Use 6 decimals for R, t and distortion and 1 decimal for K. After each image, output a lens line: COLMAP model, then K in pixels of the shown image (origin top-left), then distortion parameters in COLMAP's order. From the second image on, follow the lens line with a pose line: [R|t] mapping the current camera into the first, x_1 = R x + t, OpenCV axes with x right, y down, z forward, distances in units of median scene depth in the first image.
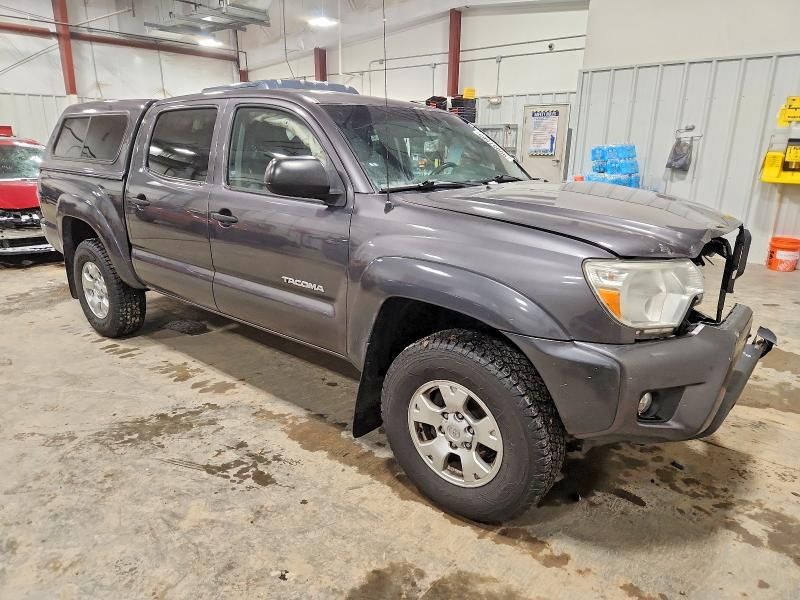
lens RADIAL K [[529.5, 0, 397.7], [0, 529.5, 302.1], [0, 0, 1]] dist [0.036846, -0.021207]
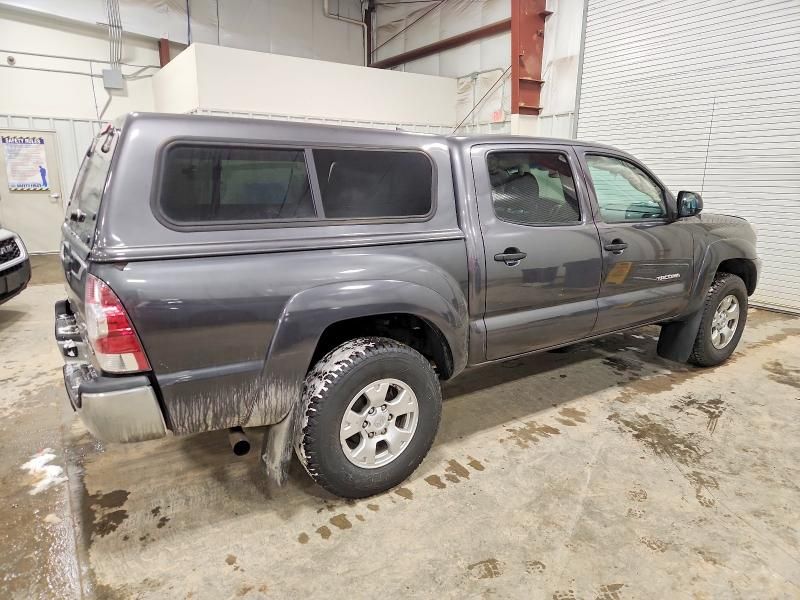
lens RADIAL K [[529.5, 0, 397.0], [0, 529.5, 295.7], [0, 0, 1]] dist [0.036846, -0.021207]
pose [[0.285754, -0.213850, 0.934137, -1.501690], [0.272445, 0.952688, 0.134755, -0.327197], [-0.918759, 0.215994, 0.330497, 1.015996]]
